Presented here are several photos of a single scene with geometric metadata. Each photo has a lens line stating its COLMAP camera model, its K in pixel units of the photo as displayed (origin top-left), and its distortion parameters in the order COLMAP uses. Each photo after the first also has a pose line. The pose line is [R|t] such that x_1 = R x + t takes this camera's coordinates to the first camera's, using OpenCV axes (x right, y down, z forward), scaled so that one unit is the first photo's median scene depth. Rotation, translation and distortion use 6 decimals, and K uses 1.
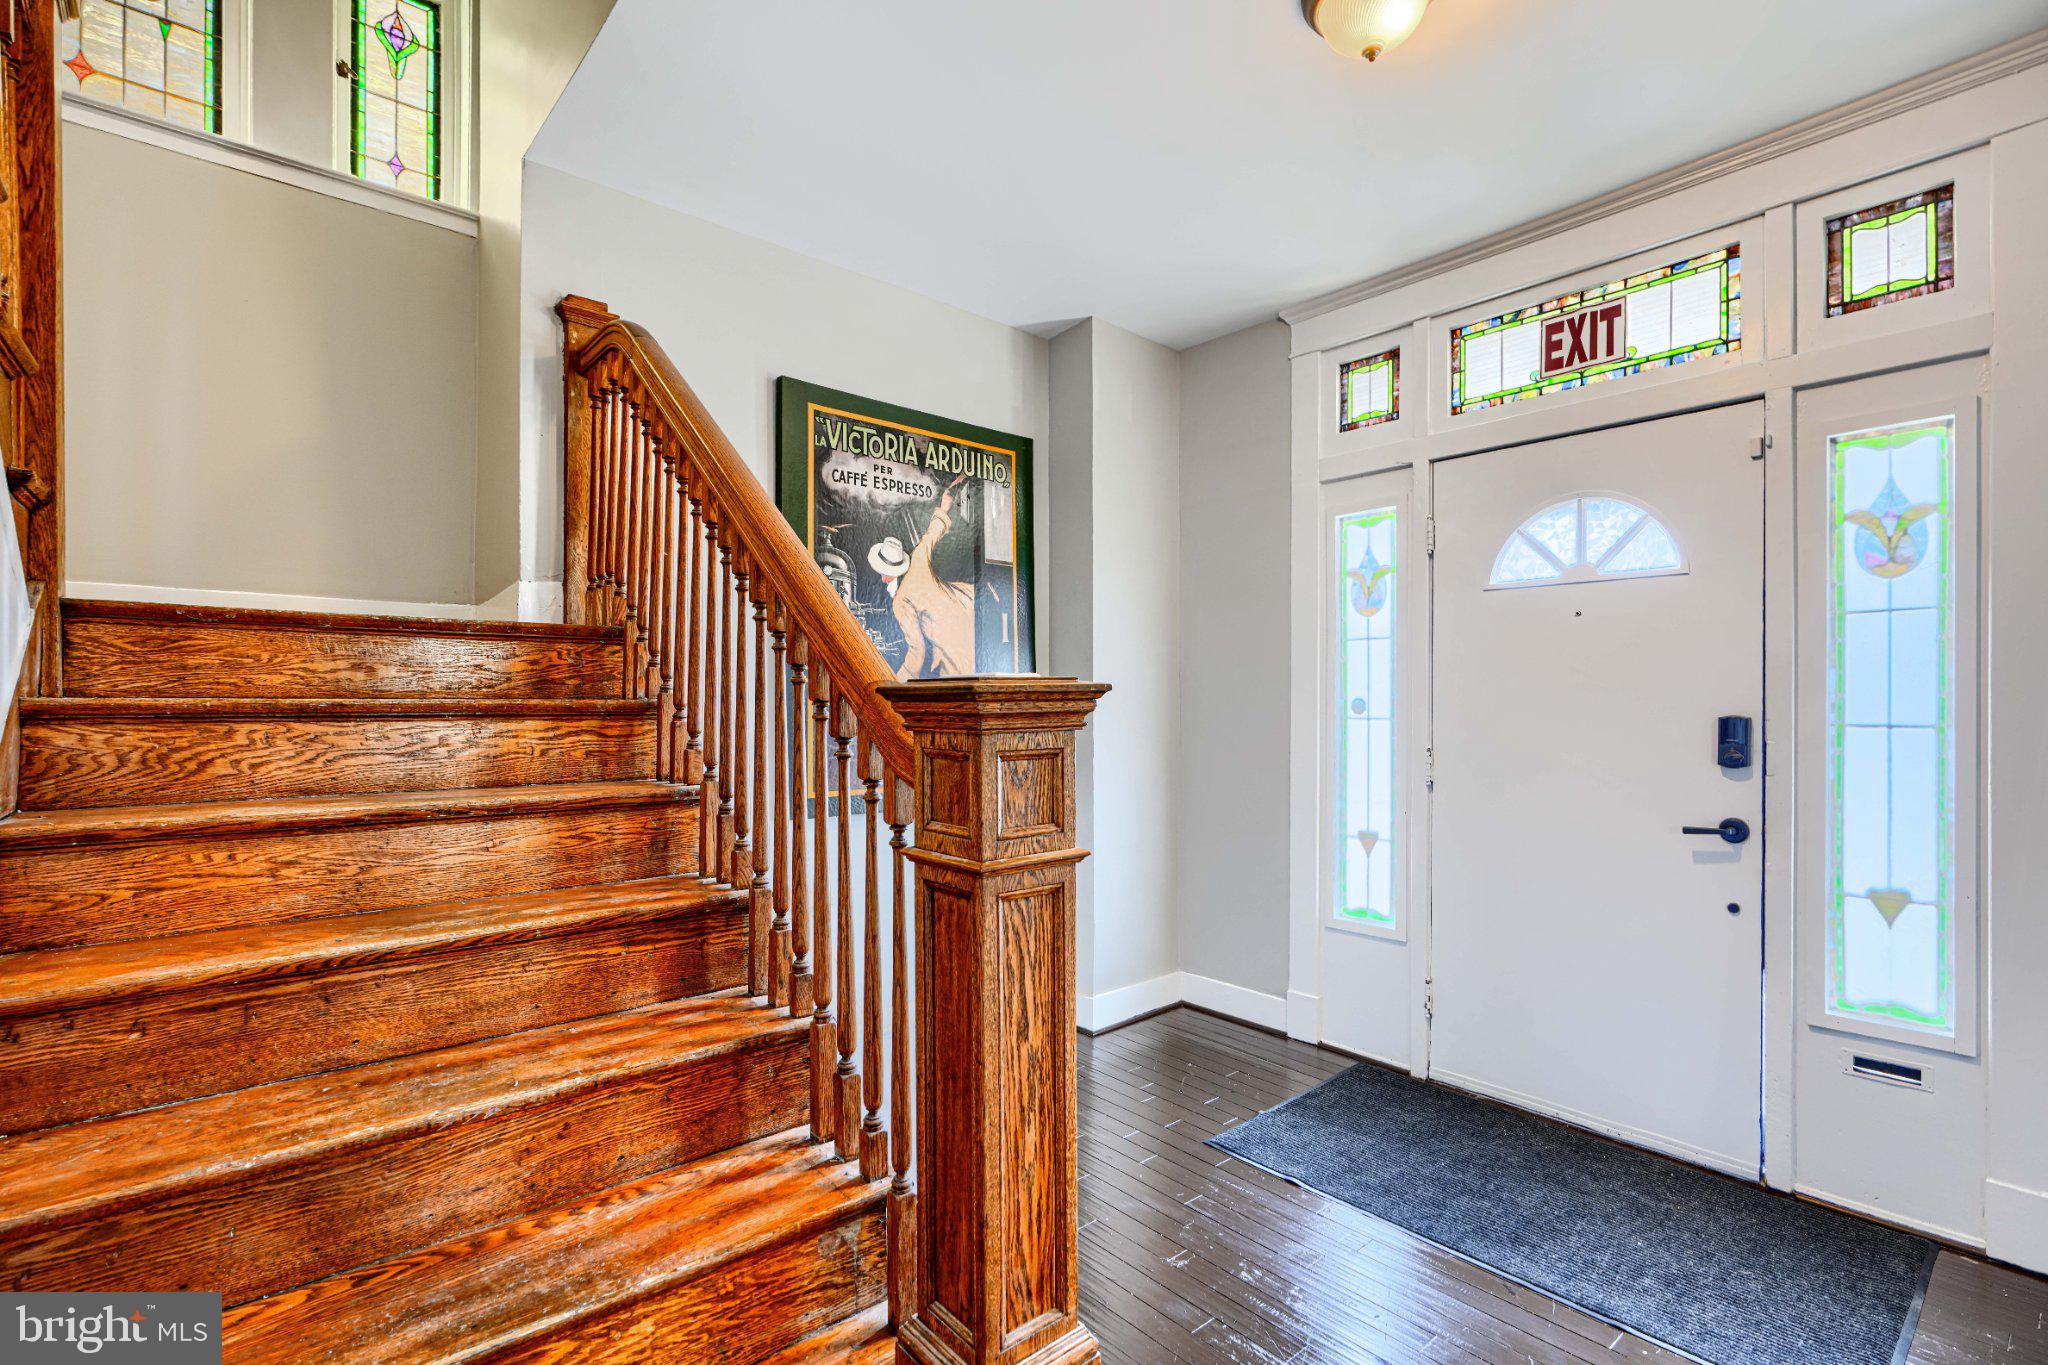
lens RADIAL K [[936.0, 0, 1019.0], [0, 936.0, 692.9], [0, 0, 1]] dist [-0.000740, -0.000142]
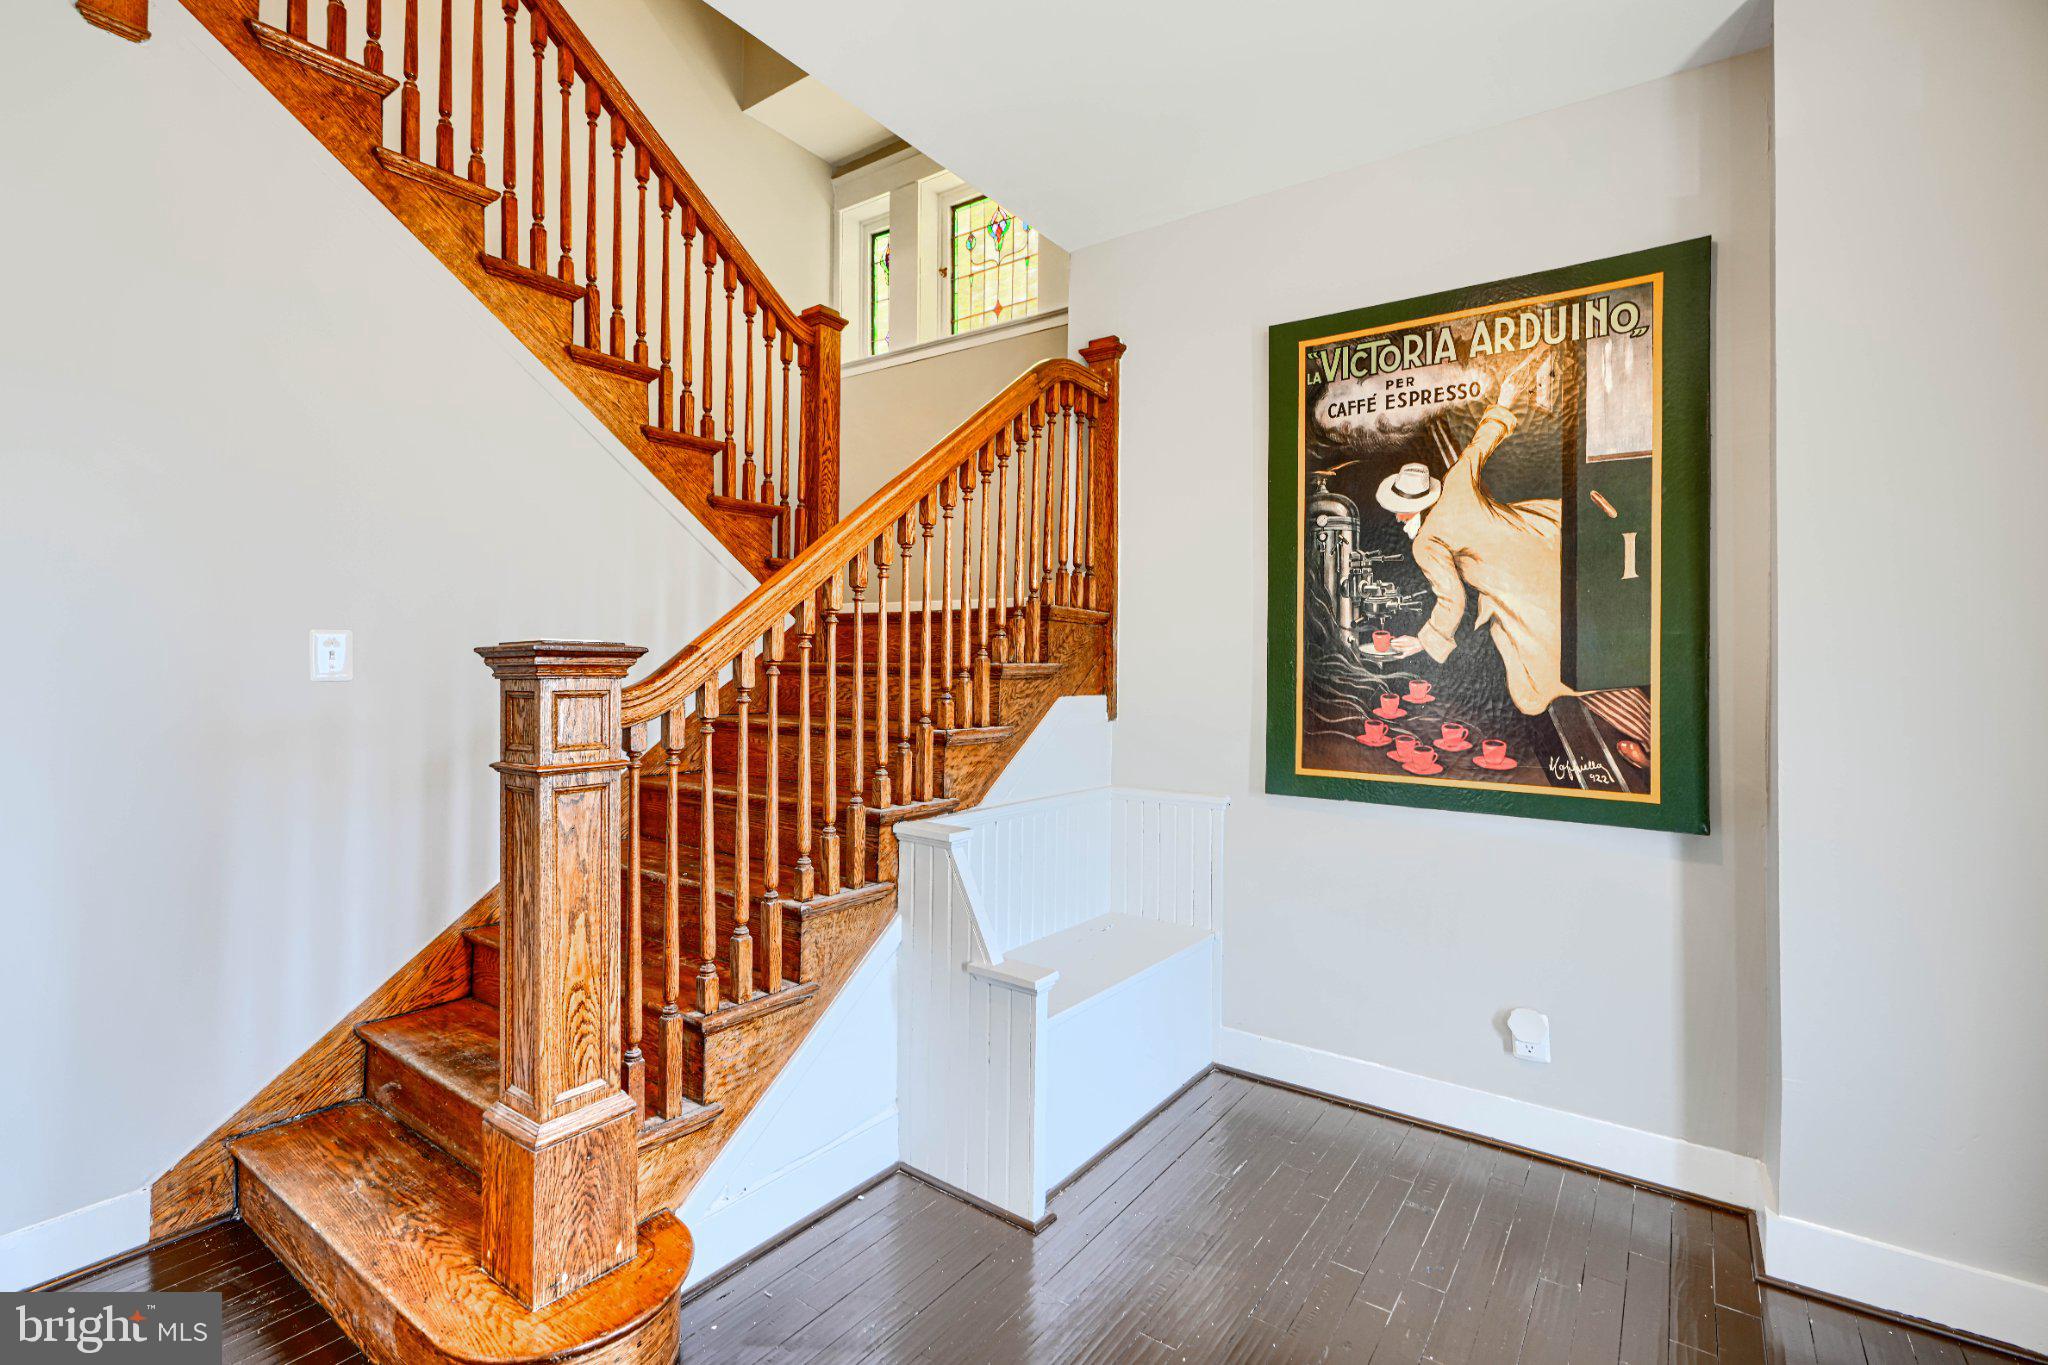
lens RADIAL K [[936.0, 0, 1016.3], [0, 936.0, 667.2], [0, 0, 1]] dist [-0.000740, -0.000142]
pose [[0.221599, 0.004254, -0.975129, 0.573563], [-0.003491, 0.999988, 0.003569, 0.006552], [0.975132, 0.002614, 0.221611, 0.494042]]
